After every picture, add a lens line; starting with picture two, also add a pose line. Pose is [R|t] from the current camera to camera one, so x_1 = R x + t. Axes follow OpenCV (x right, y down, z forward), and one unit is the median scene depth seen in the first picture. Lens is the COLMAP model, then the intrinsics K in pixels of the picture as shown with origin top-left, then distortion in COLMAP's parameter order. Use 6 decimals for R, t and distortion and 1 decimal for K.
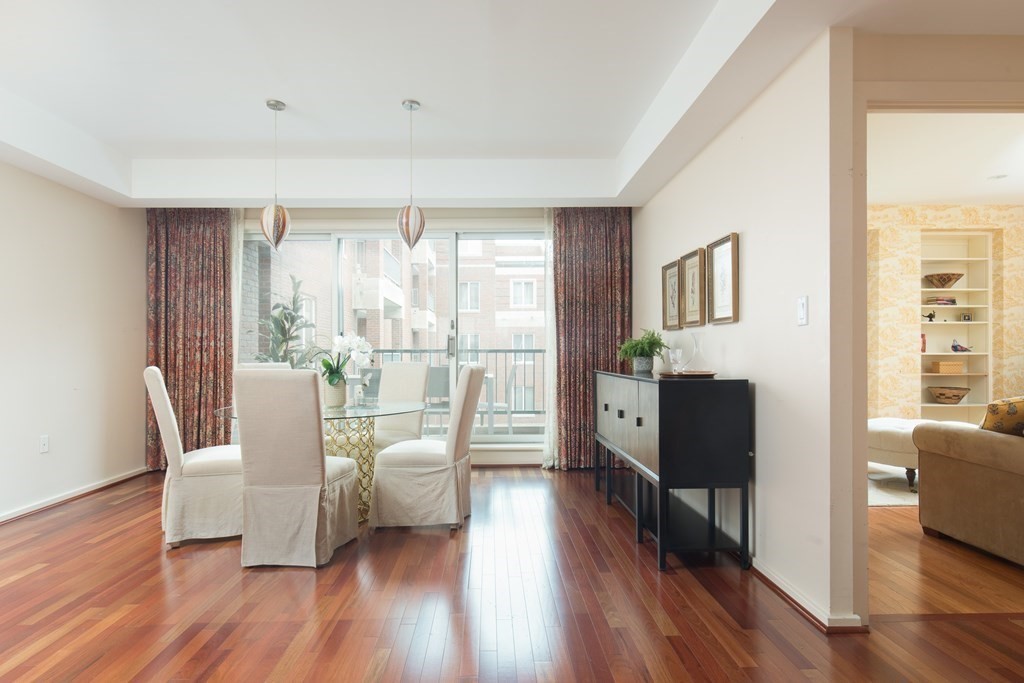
lens RADIAL K [[580.9, 0, 522.8], [0, 580.9, 361.2], [0, 0, 1]] dist [0.000606, -0.000701]
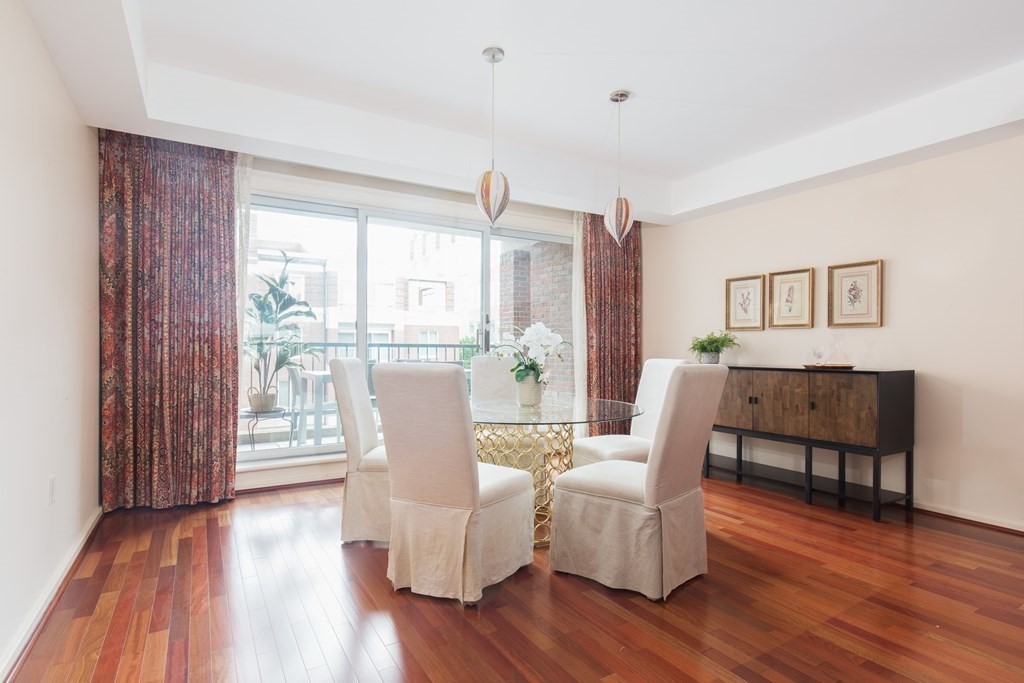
lens RADIAL K [[505.4, 0, 522.0], [0, 505.4, 354.9], [0, 0, 1]] dist [-0.000134, 0.000200]
pose [[0.867347, 0.002618, 0.497697, -0.530061], [-0.001901, 0.999996, -0.001948, -0.000028], [-0.497700, 0.000744, 0.867349, 0.234577]]
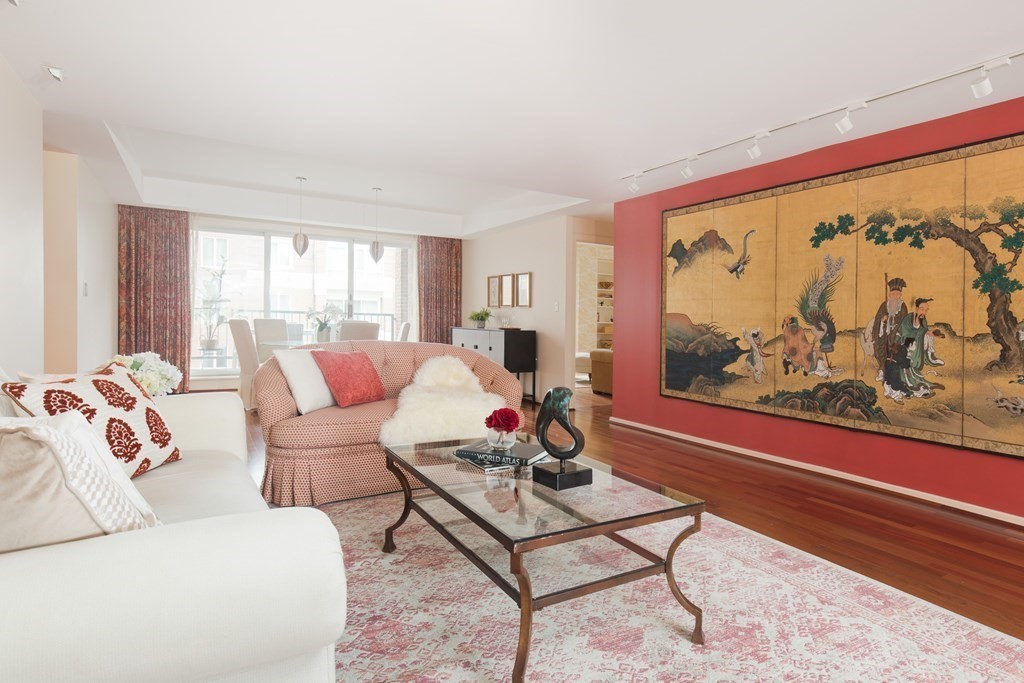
lens RADIAL K [[580.9, 0, 554.5], [0, 580.9, 341.1], [0, 0, 1]] dist [0.000606, -0.000701]
pose [[0.872580, 0.008674, 0.488394, -0.436593], [-0.022161, 0.999516, 0.021842, 0.010970], [-0.487968, -0.029882, 0.872350, -0.710504]]
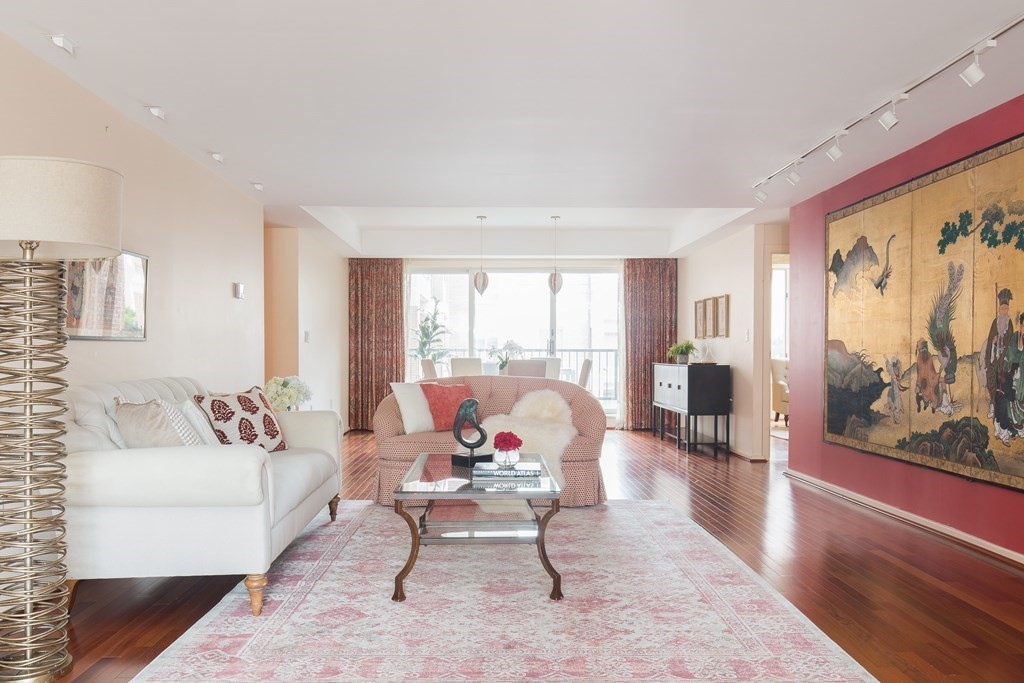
lens RADIAL K [[808.7, 0, 486.5], [0, 808.7, 379.3], [0, 0, 1]] dist [0.028448, -0.002316]
pose [[0.998723, 0.005403, -0.050223, -0.195965], [-0.004378, 0.999780, 0.020490, 0.014419], [0.050323, -0.020244, 0.998528, -1.107339]]
